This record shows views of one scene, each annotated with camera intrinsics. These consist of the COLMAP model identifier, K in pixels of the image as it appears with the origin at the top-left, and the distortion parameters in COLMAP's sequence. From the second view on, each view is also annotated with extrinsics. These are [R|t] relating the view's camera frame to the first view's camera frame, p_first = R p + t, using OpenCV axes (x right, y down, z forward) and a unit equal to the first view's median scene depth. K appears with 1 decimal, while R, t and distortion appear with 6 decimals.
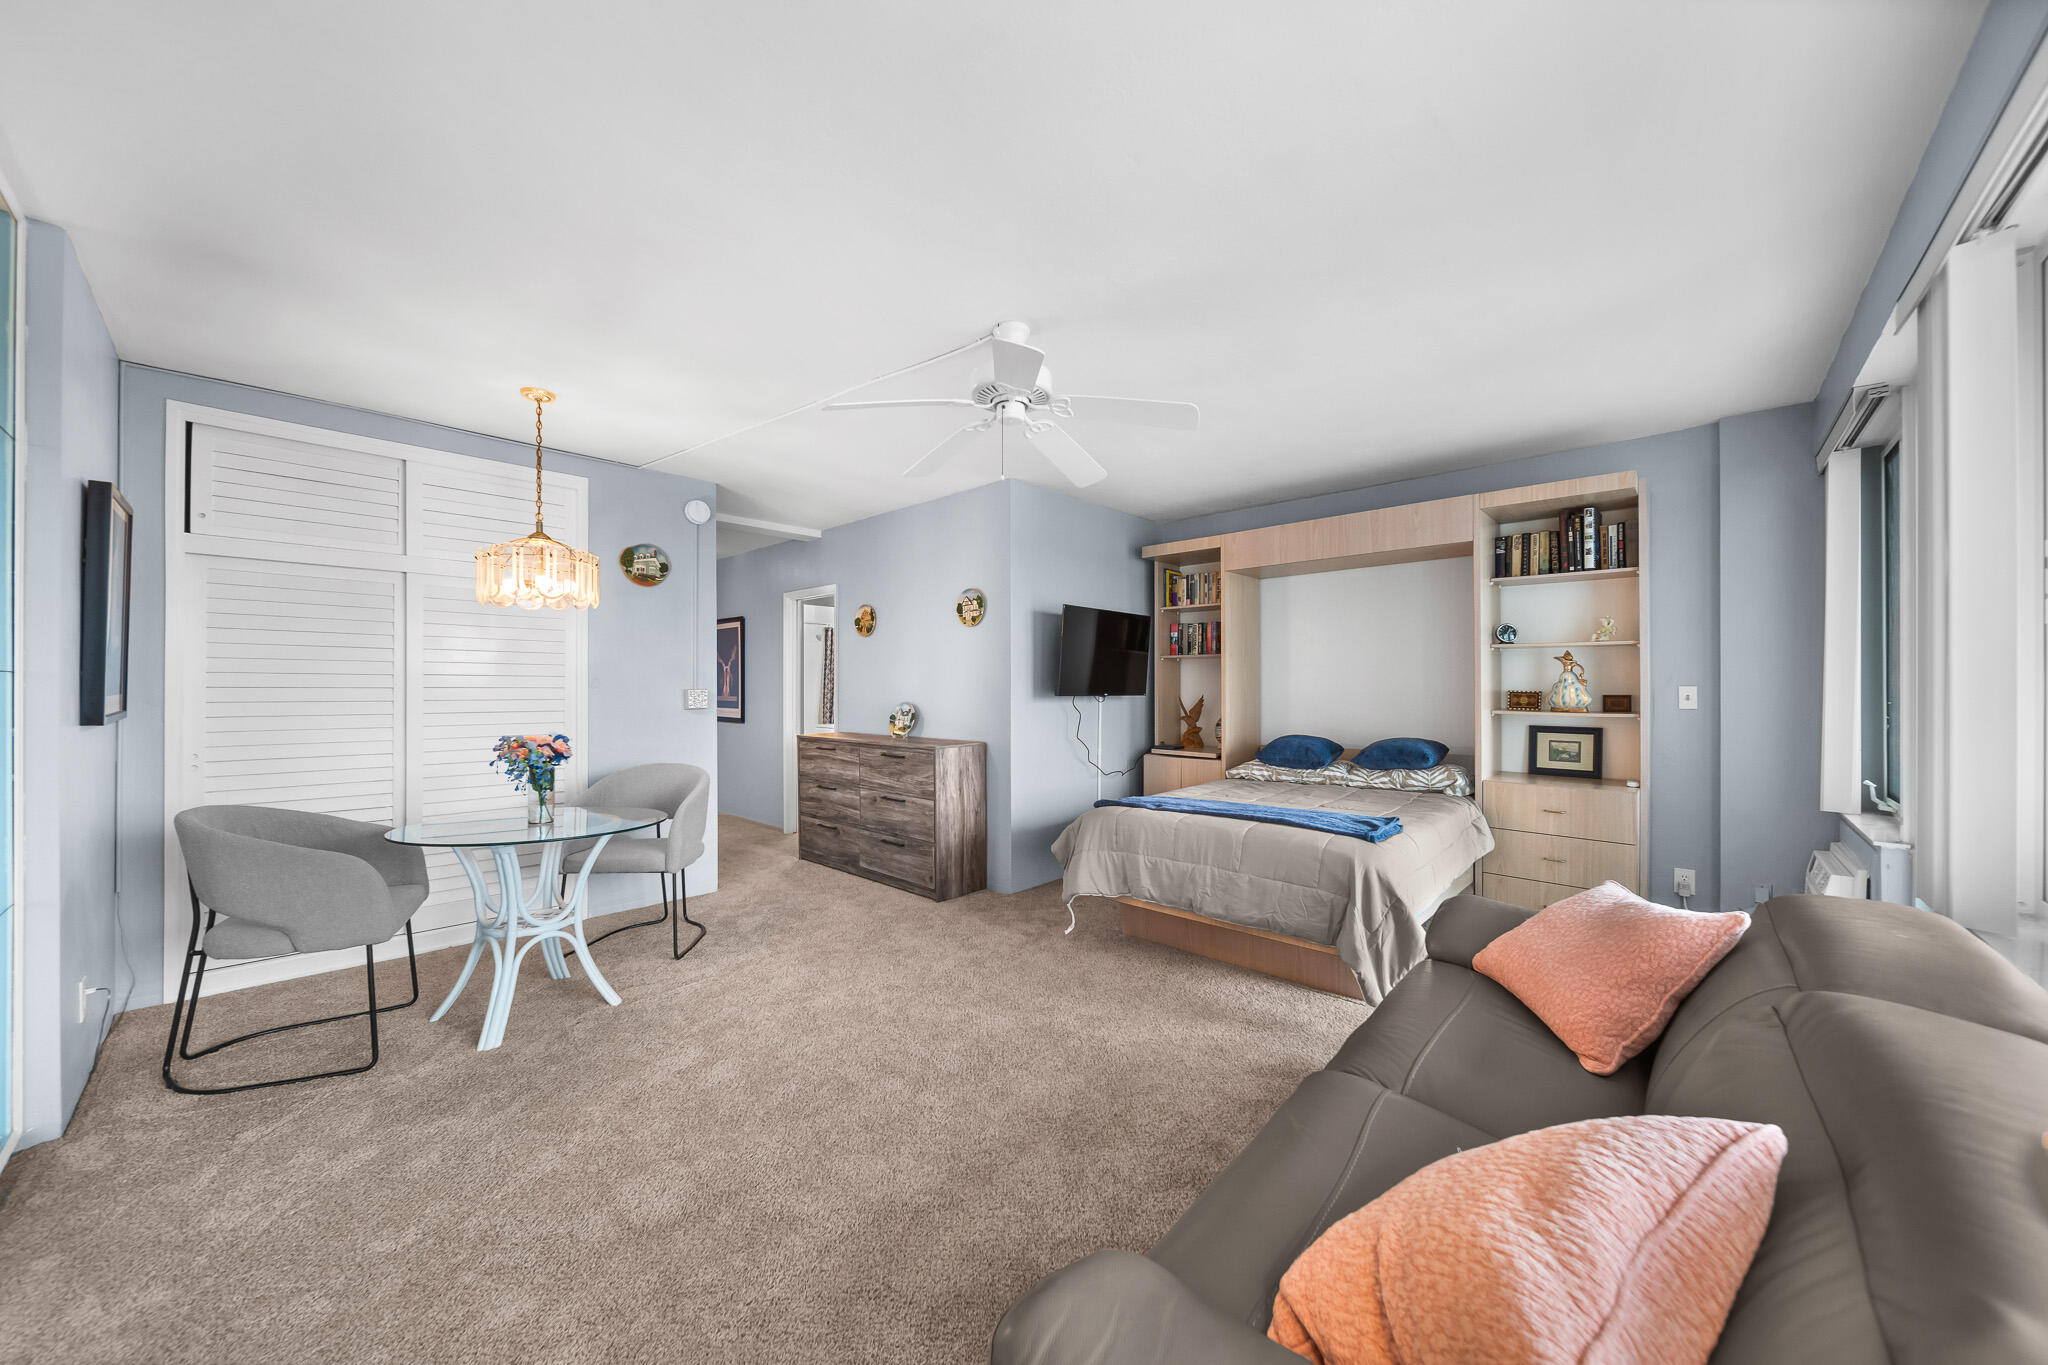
lens RADIAL K [[719.6, 0, 1018.5], [0, 719.6, 683.2], [0, 0, 1]] dist [0.000597, -0.002761]
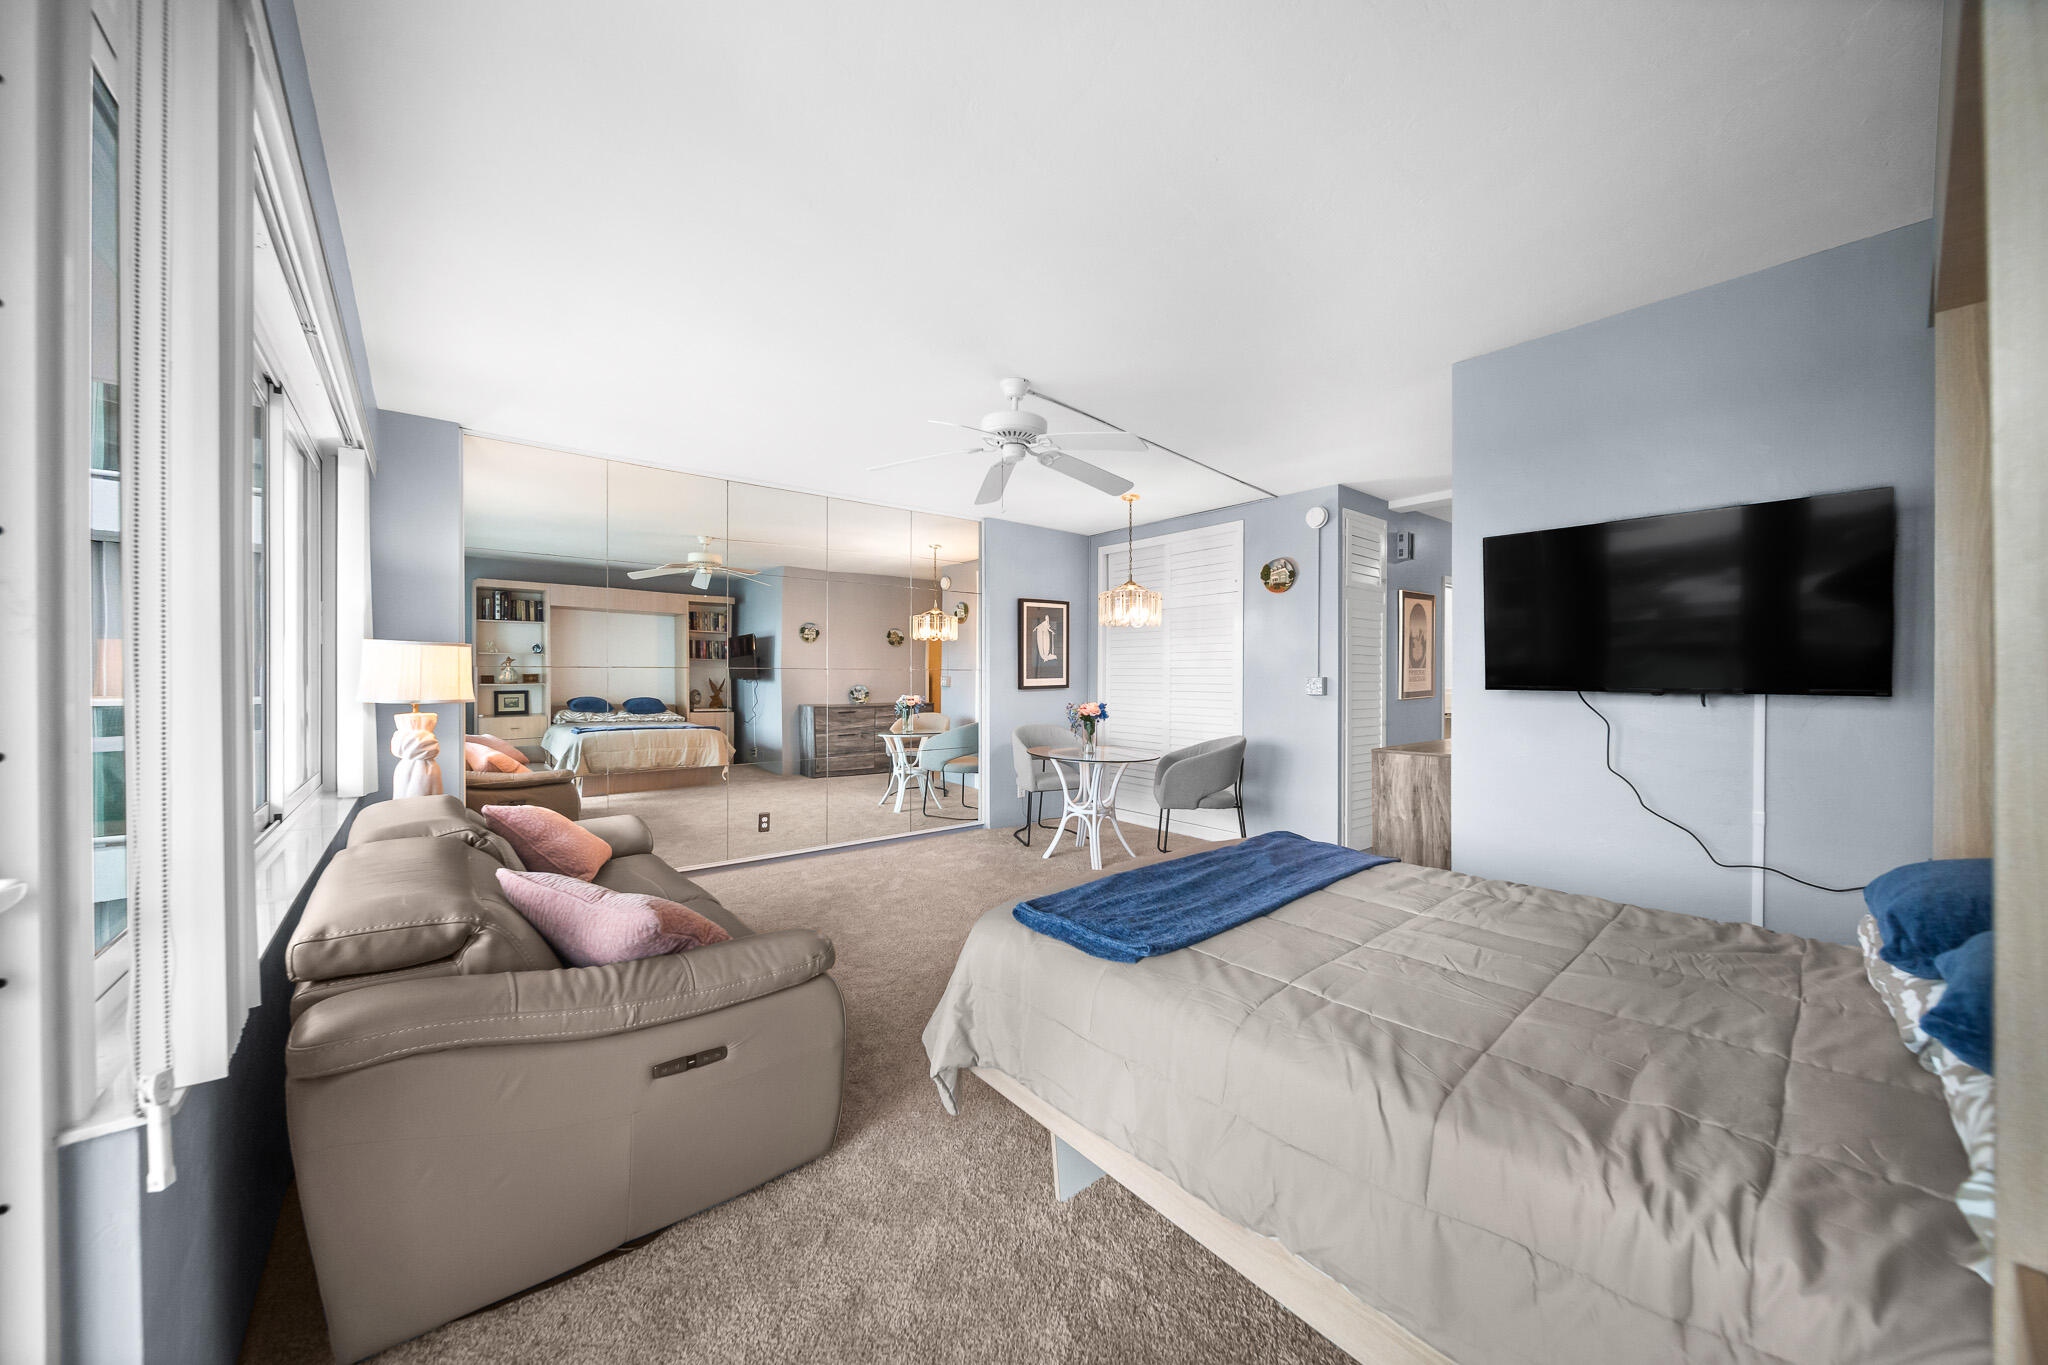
lens RADIAL K [[719.6, 0, 1018.5], [0, 719.6, 683.2], [0, 0, 1]] dist [0.000597, -0.002761]
pose [[-0.132919, 0.010135, -0.991075, 0.780710], [0.004131, 0.999945, 0.009671, 0.005159], [0.991118, -0.002809, -0.132954, 0.752961]]
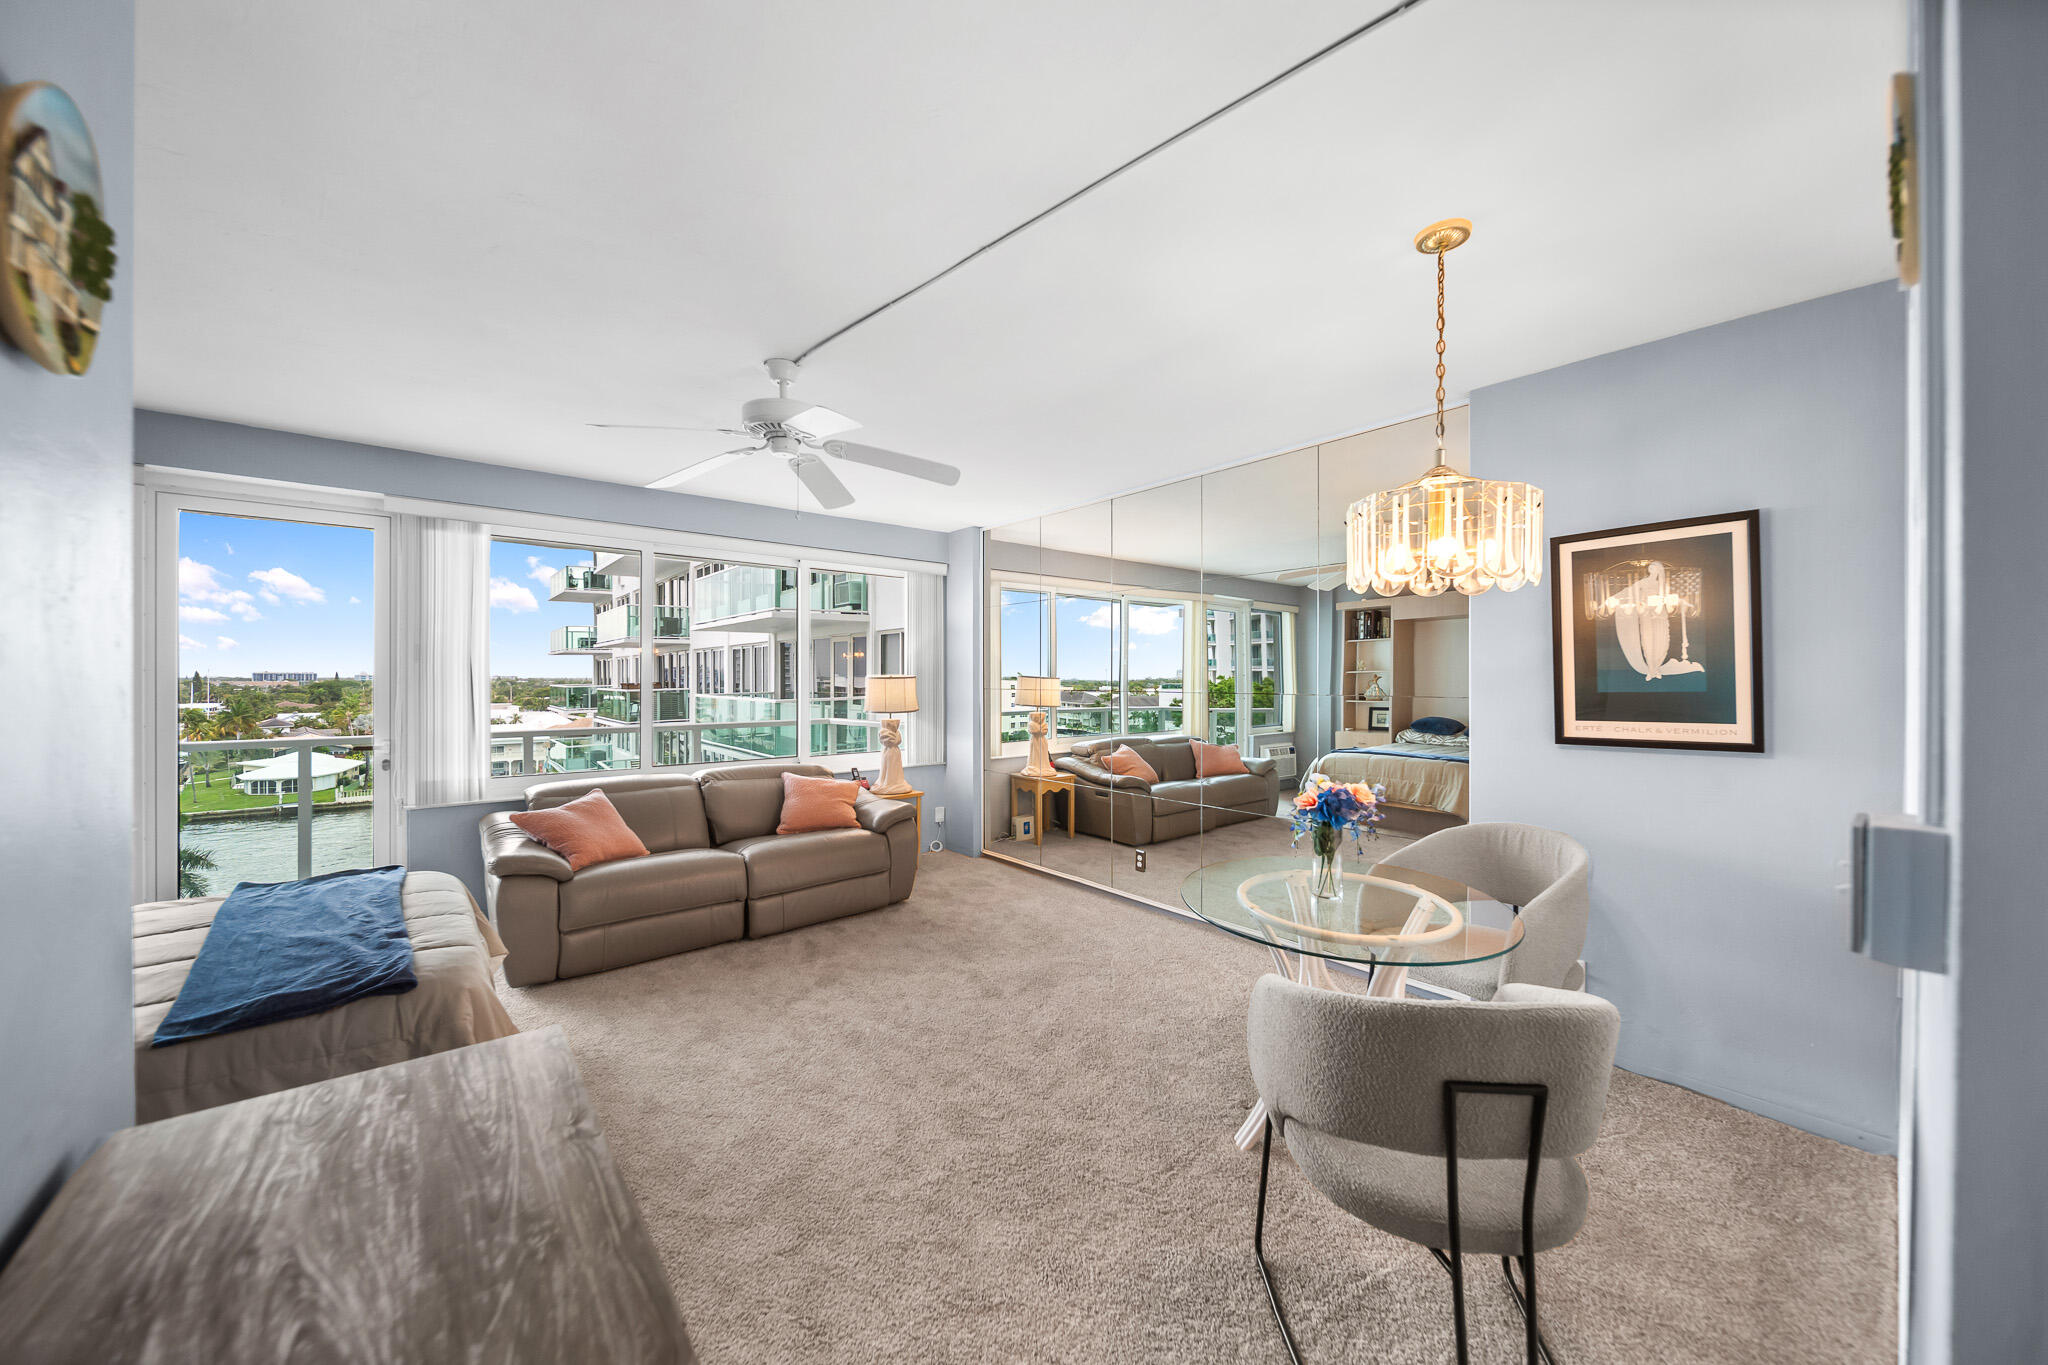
lens RADIAL K [[720.7, 0, 1024.0], [0, 720.7, 682.5], [0, 0, 1]] dist [-0.006565, -0.000184]
pose [[-0.992435, -0.001055, 0.122770, -0.308851], [-0.001087, 0.999999, -0.000188, -0.023137], [-0.122770, -0.000320, -0.992435, 1.276505]]
